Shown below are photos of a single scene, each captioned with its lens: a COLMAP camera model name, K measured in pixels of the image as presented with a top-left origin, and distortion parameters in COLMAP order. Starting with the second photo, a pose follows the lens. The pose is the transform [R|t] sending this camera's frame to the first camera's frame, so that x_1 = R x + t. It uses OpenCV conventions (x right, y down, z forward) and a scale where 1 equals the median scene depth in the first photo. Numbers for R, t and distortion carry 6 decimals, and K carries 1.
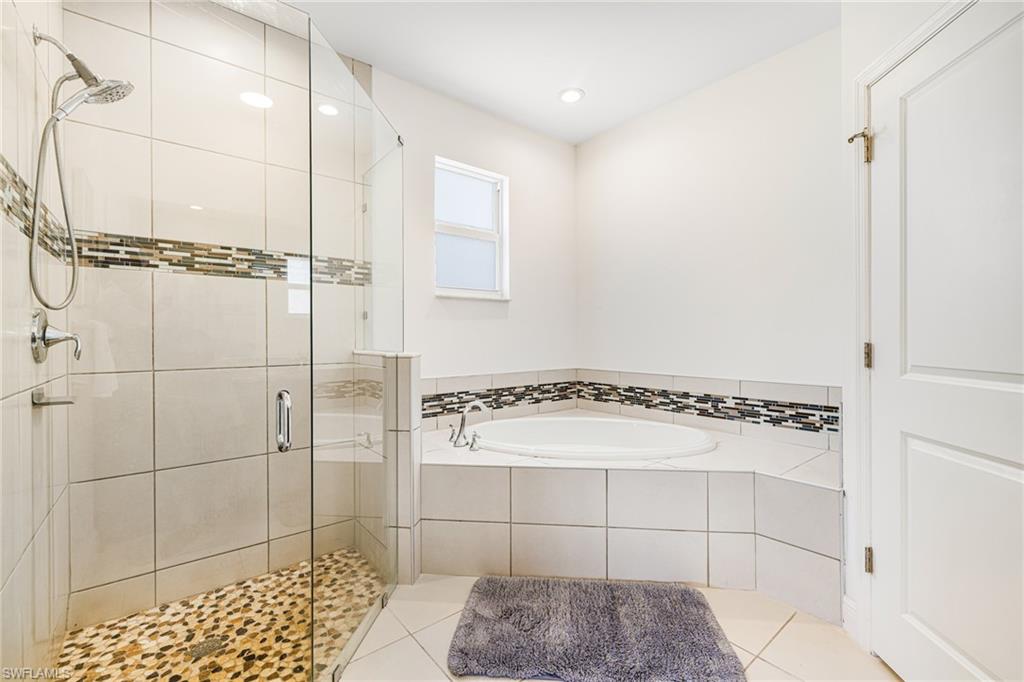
lens RADIAL K [[436.5, 0, 516.7], [0, 436.5, 340.8], [0, 0, 1]] dist [0.000023, 0.000152]
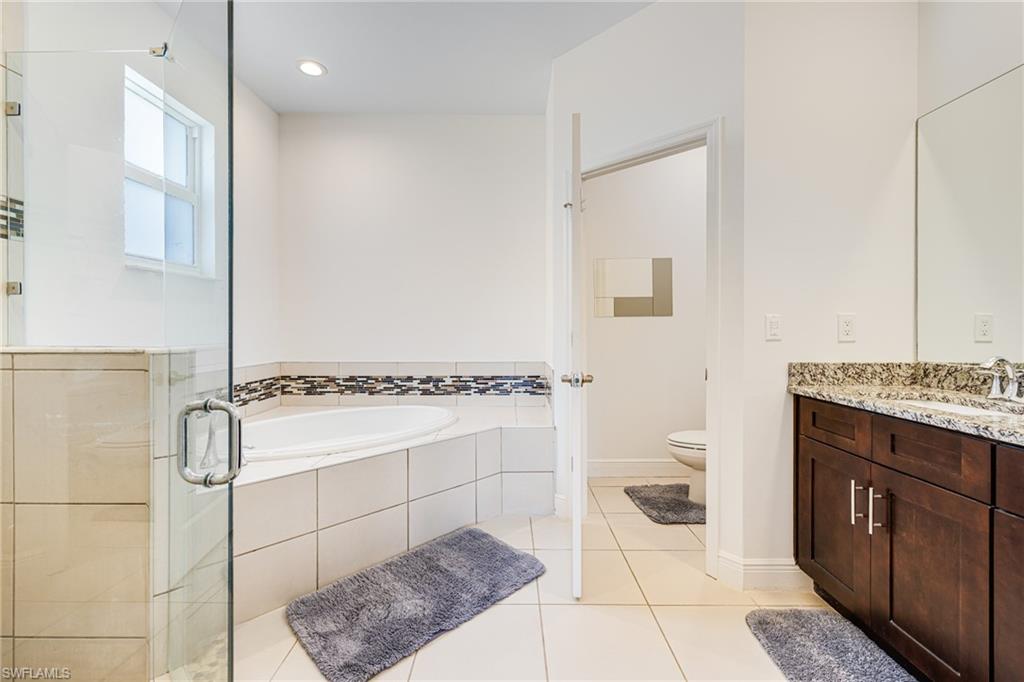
lens RADIAL K [[439.7, 0, 511.8], [0, 439.7, 330.7], [0, 0, 1]] dist [-0.000299, -0.000102]
pose [[0.630486, -0.000046, 0.776200, -0.323972], [0.002487, 0.999995, -0.001960, 0.002549], [-0.776196, 0.003166, 0.630483, 0.073057]]
